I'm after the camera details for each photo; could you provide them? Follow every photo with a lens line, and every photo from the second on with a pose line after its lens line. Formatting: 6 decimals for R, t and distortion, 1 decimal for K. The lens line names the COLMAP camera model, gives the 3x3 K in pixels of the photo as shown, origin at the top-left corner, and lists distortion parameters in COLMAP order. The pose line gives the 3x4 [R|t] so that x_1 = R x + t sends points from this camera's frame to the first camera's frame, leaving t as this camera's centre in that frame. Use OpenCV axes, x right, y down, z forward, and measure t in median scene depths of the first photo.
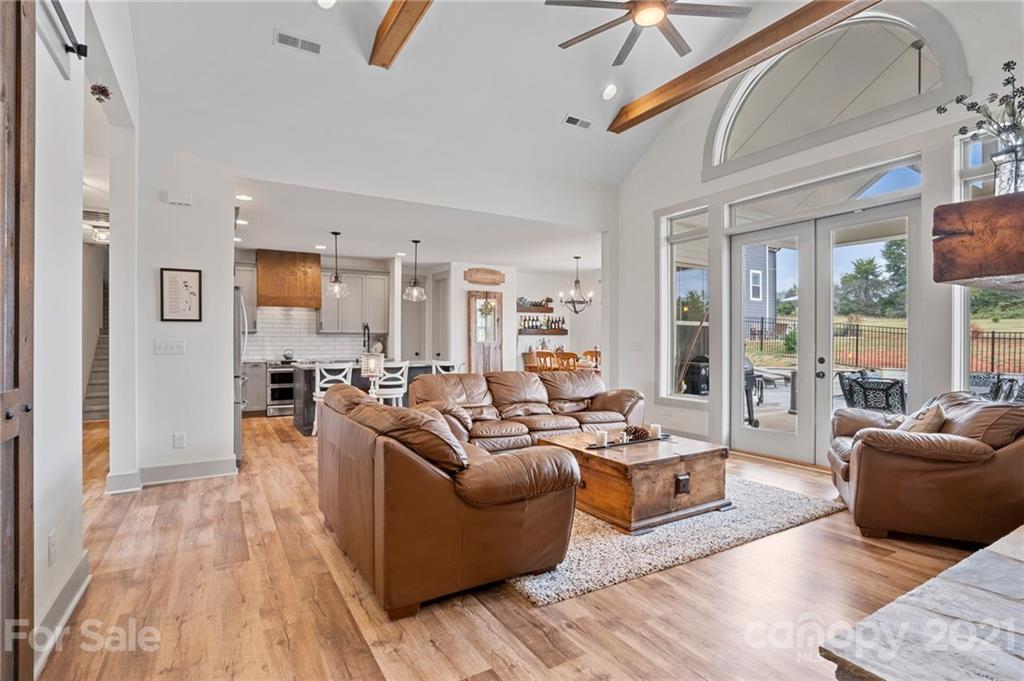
lens RADIAL K [[504.0, 0, 505.6], [0, 504.0, 343.5], [0, 0, 1]] dist [-0.027171, 0.012794]
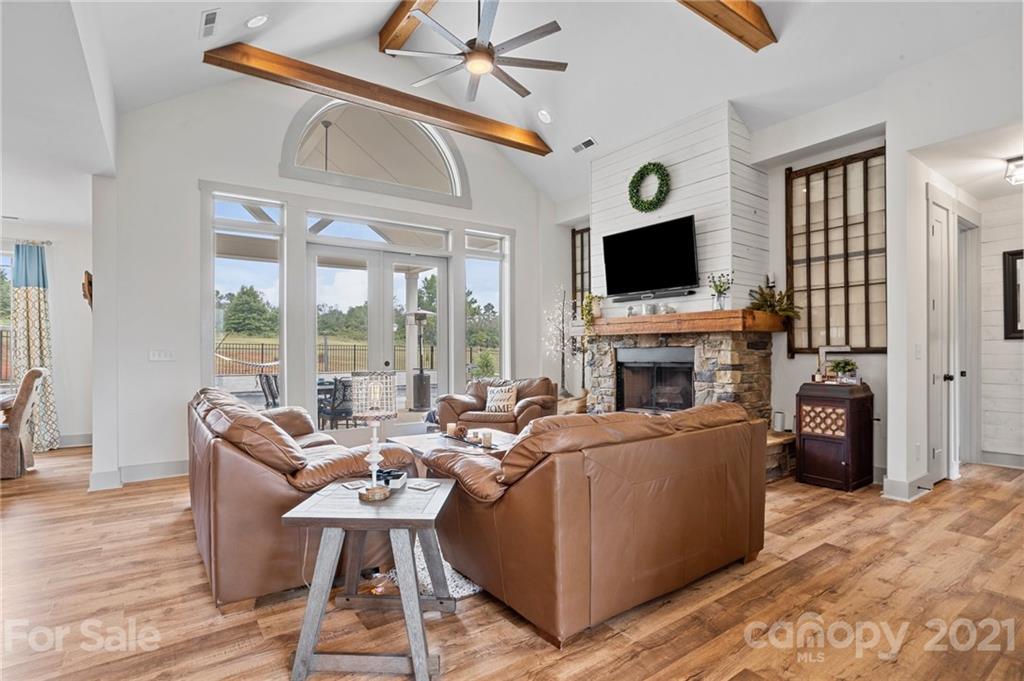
lens RADIAL K [[504.0, 0, 502.0], [0, 504.0, 349.7], [0, 0, 1]] dist [-0.027171, 0.012794]
pose [[-0.087636, -0.001793, 0.996151, -0.376893], [0.008116, 0.999964, 0.002514, -0.002147], [-0.996119, 0.008305, -0.087619, 0.450554]]
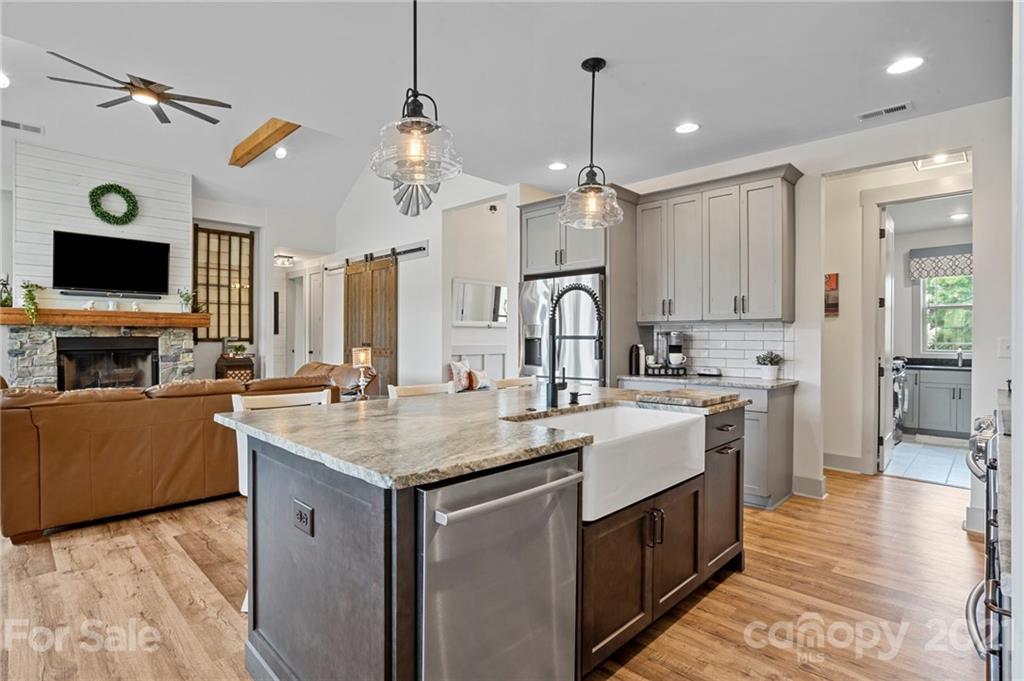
lens RADIAL K [[504.0, 0, 506.1], [0, 504.0, 337.4], [0, 0, 1]] dist [-0.027171, 0.012794]
pose [[-0.965215, -0.003841, -0.261430, -0.141462], [-0.004555, 0.999987, 0.002126, -0.005679], [0.261418, 0.003243, -0.965220, 1.089091]]
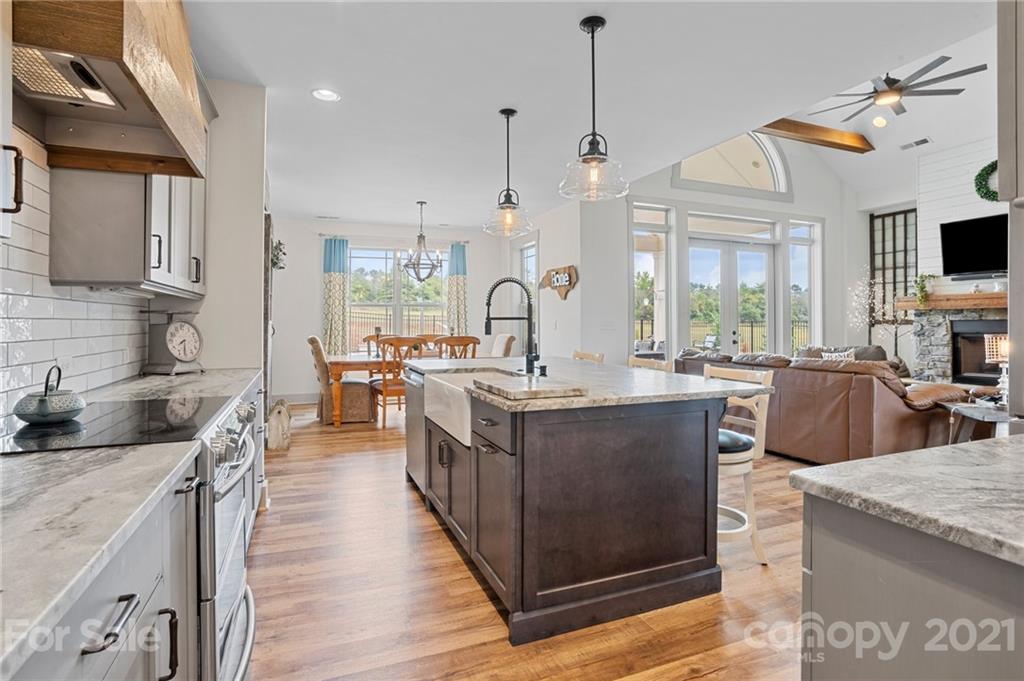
lens RADIAL K [[504.0, 0, 508.5], [0, 504.0, 318.3], [0, 0, 1]] dist [-0.027171, 0.012794]
pose [[0.136506, 0.005771, 0.990622, -0.565639], [0.004969, 0.999966, -0.006510, -0.003111], [-0.990627, 0.005811, 0.136473, 0.811387]]
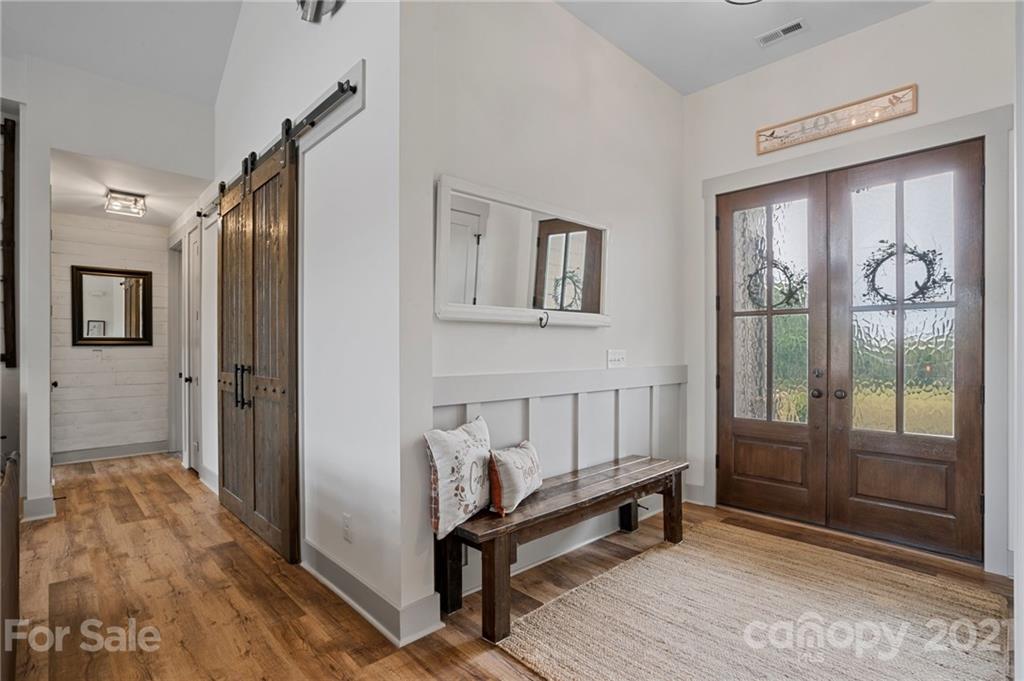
lens RADIAL K [[504.0, 0, 508.3], [0, 504.0, 346.0], [0, 0, 1]] dist [-0.027171, 0.012794]
pose [[-0.974054, -0.002125, -0.226306, -0.246076], [-0.001778, 0.999997, -0.001740, -0.007529], [0.226309, -0.001292, -0.974055, 0.553326]]
